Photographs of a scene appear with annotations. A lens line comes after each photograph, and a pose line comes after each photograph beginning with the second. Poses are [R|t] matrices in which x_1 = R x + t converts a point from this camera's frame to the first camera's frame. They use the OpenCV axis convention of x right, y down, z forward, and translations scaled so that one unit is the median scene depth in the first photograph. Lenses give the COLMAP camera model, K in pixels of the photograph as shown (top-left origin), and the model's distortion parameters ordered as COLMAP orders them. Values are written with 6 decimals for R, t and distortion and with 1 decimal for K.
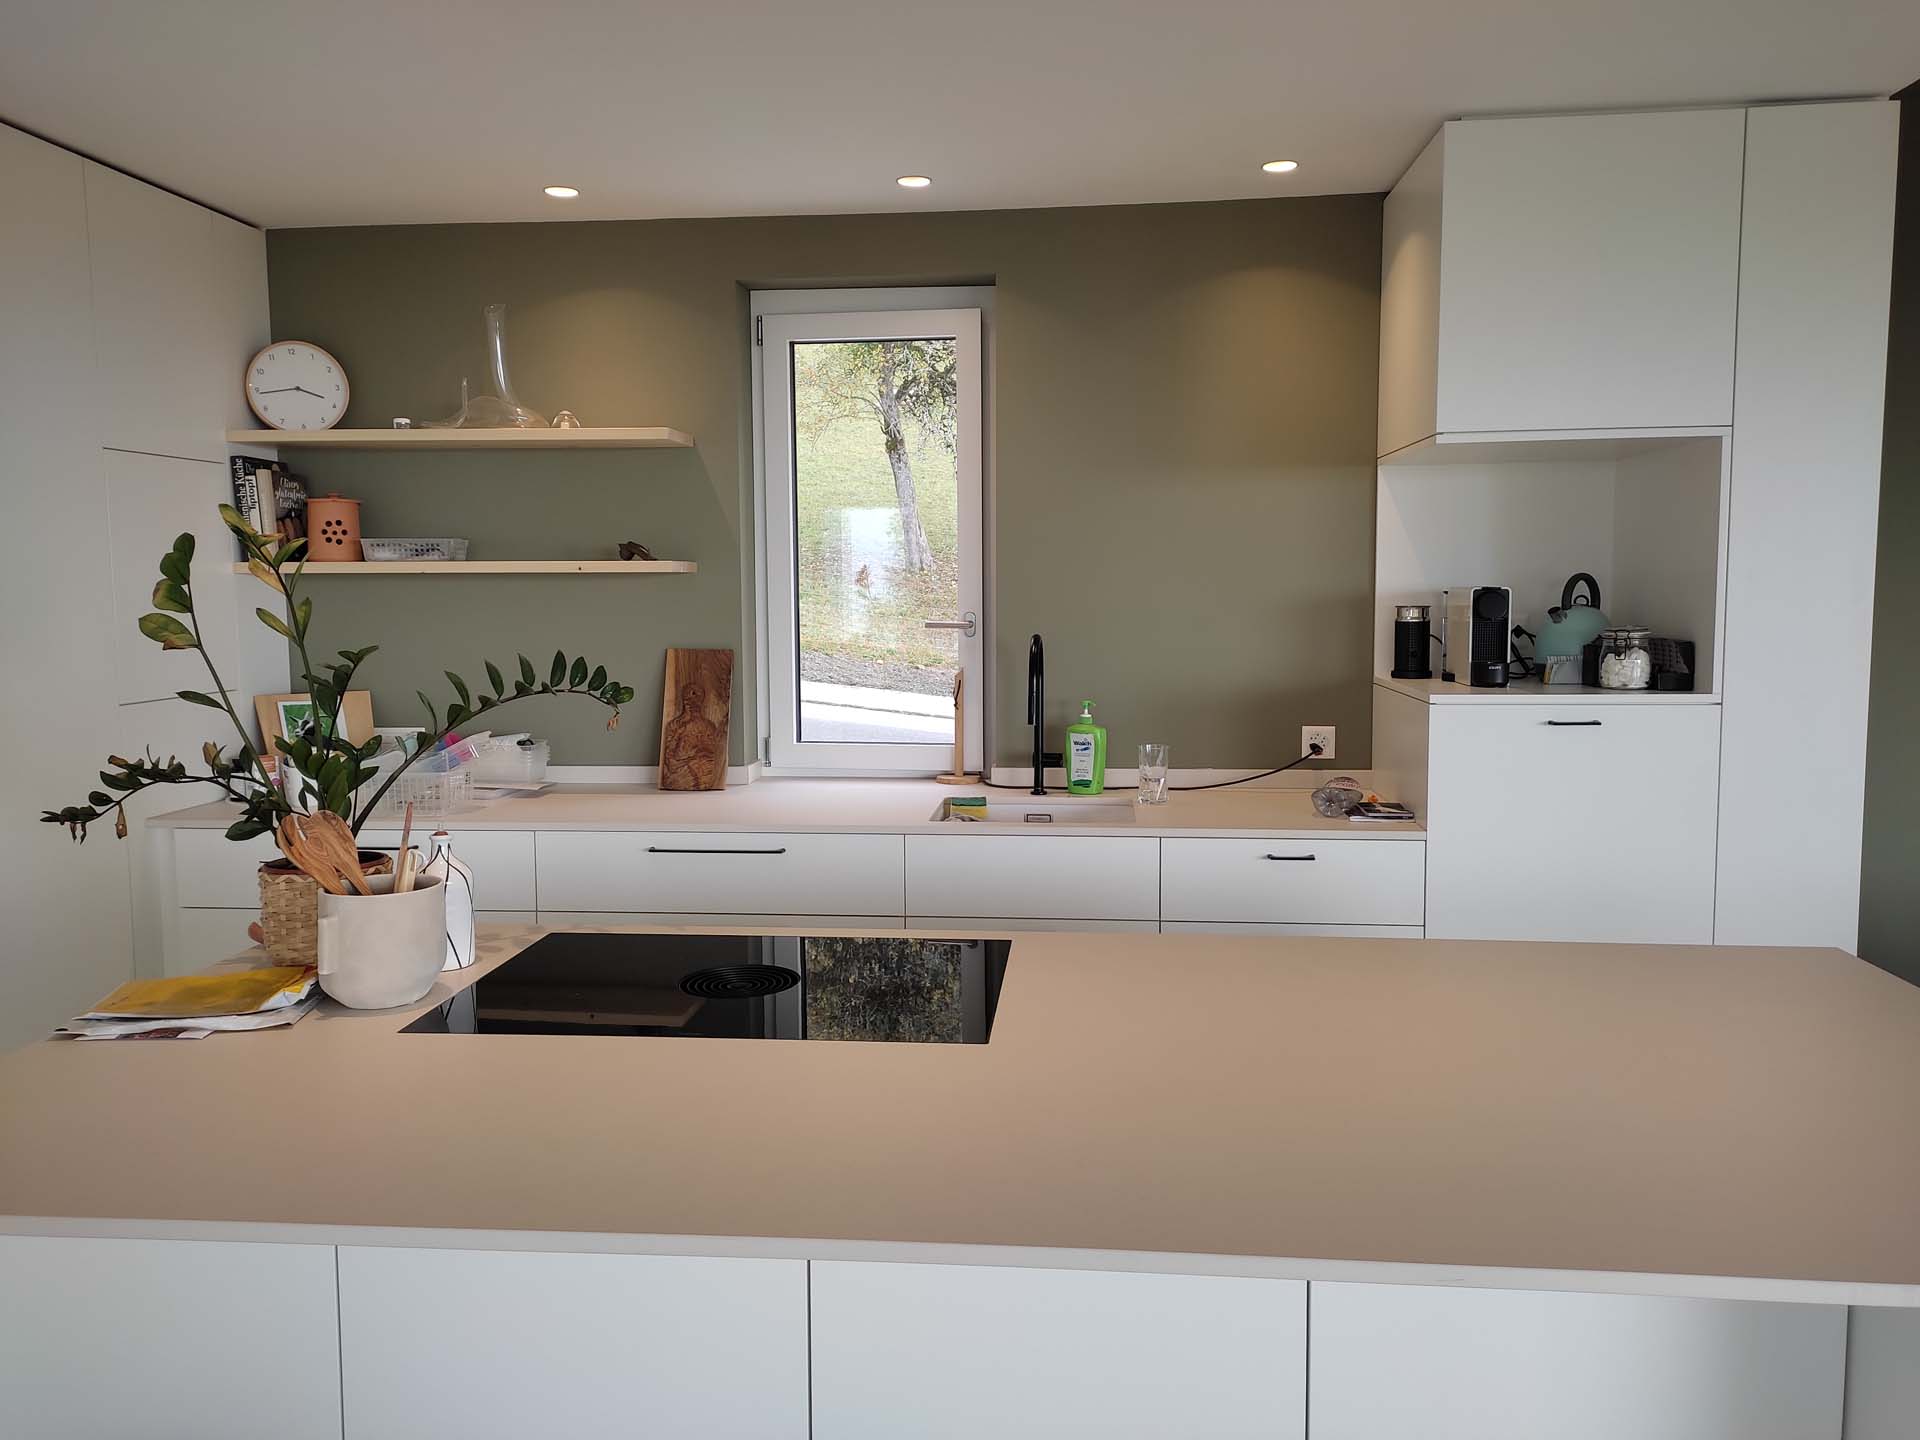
lens RADIAL K [[1443.0, 0, 960.0], [0, 1443.0, 720.0], [0, 0, 1]] dist [0.021427, -0.004608]
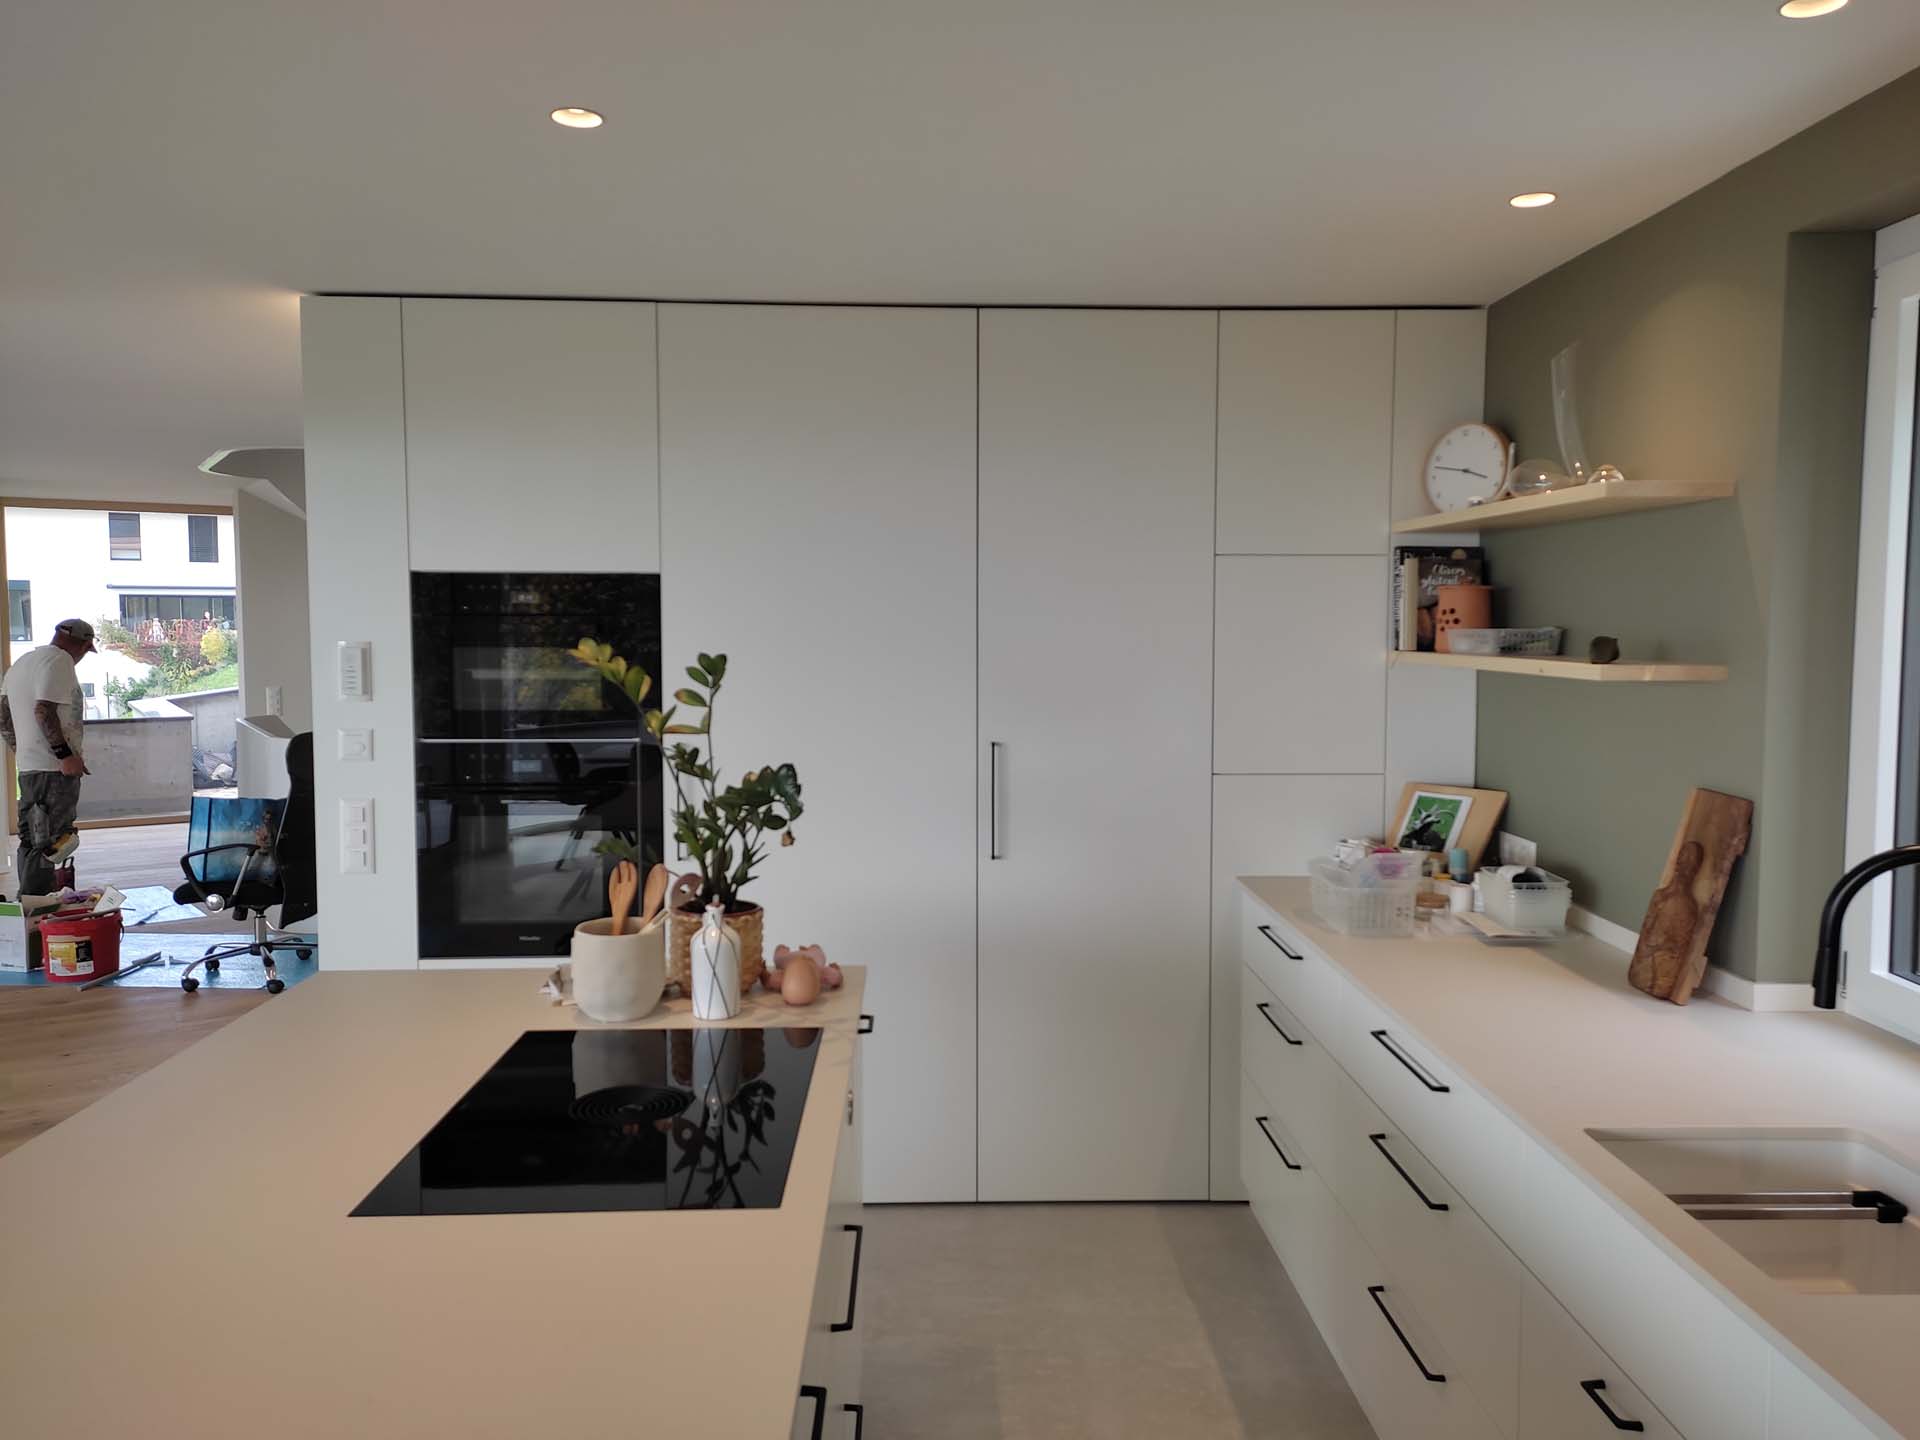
lens RADIAL K [[1443.0, 0, 960.0], [0, 1443.0, 720.0], [0, 0, 1]] dist [0.021427, -0.004608]
pose [[0.126984, 0.075161, -0.989053, 0.462435], [-0.100173, 0.992999, 0.062599, -0.092587], [0.986834, 0.091128, 0.133624, 0.564620]]
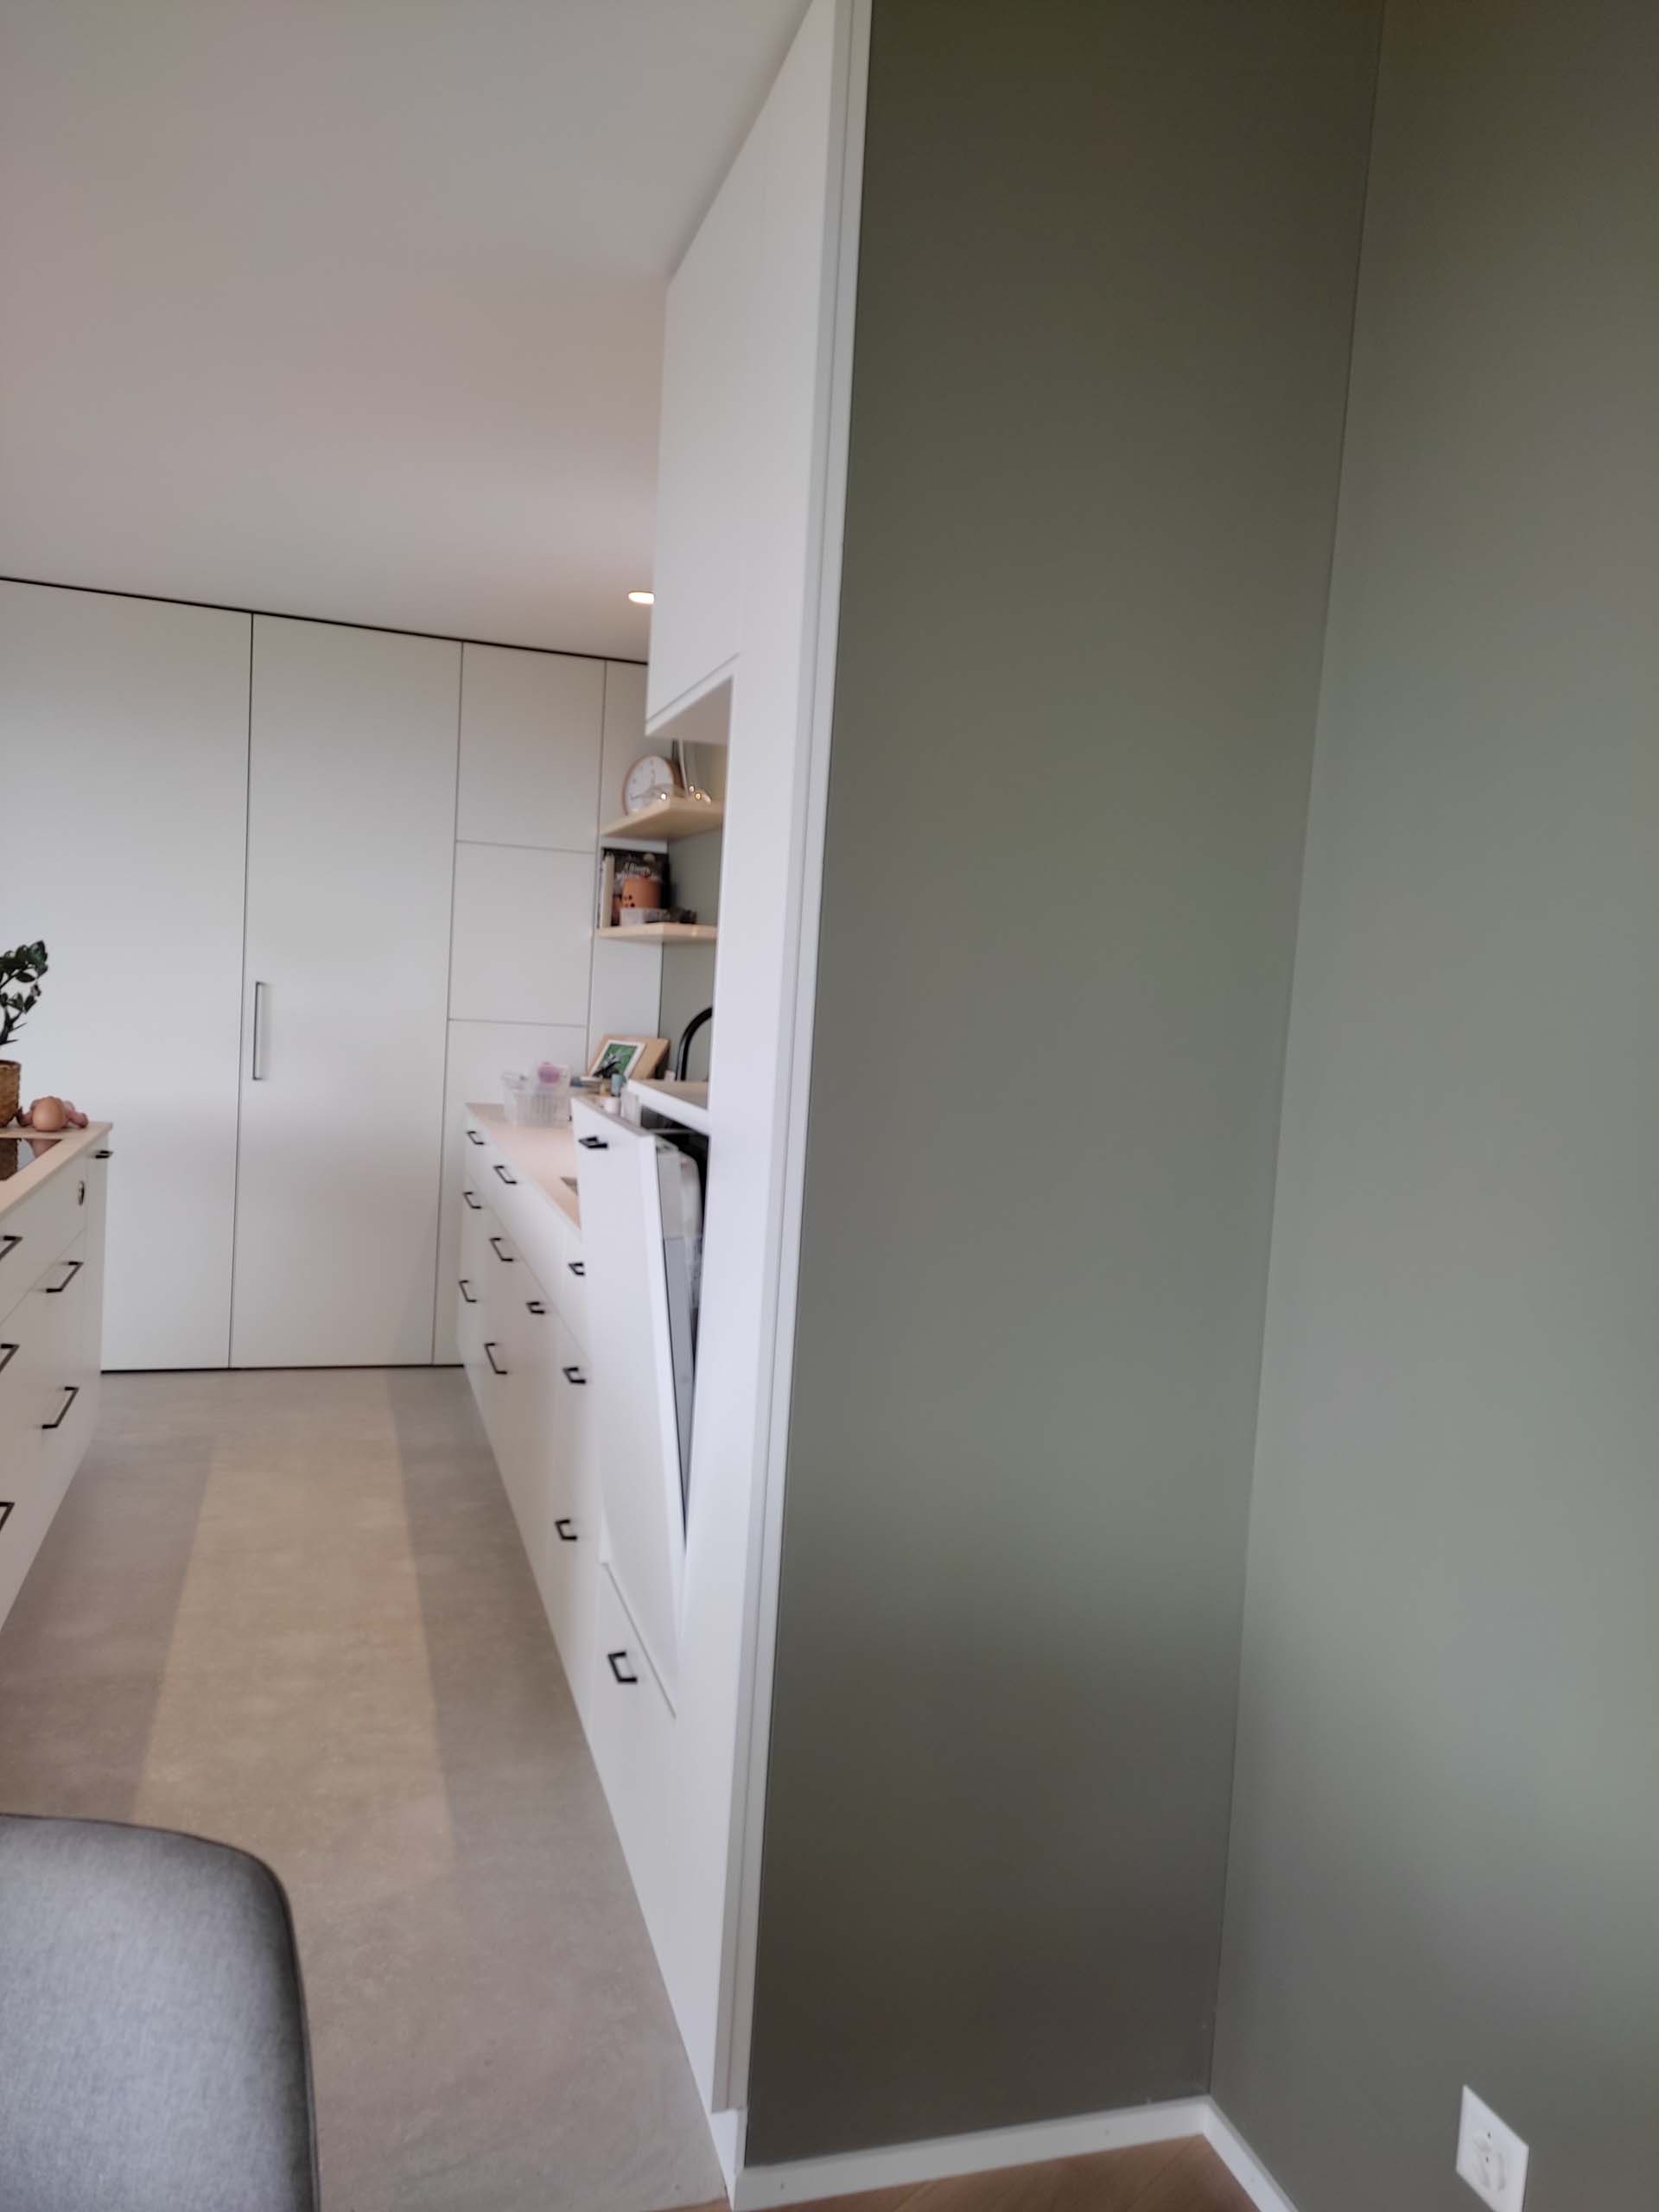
lens RADIAL K [[1662.5, 0, 905.9], [0, 1662.5, 1139.0], [0, 0, 1]] dist [0.021427, -0.004608]
pose [[0.419775, 0.108286, -0.901145, 0.960617], [-0.156383, 0.986638, 0.045713, -0.035057], [0.894054, 0.121735, 0.431100, 0.624030]]
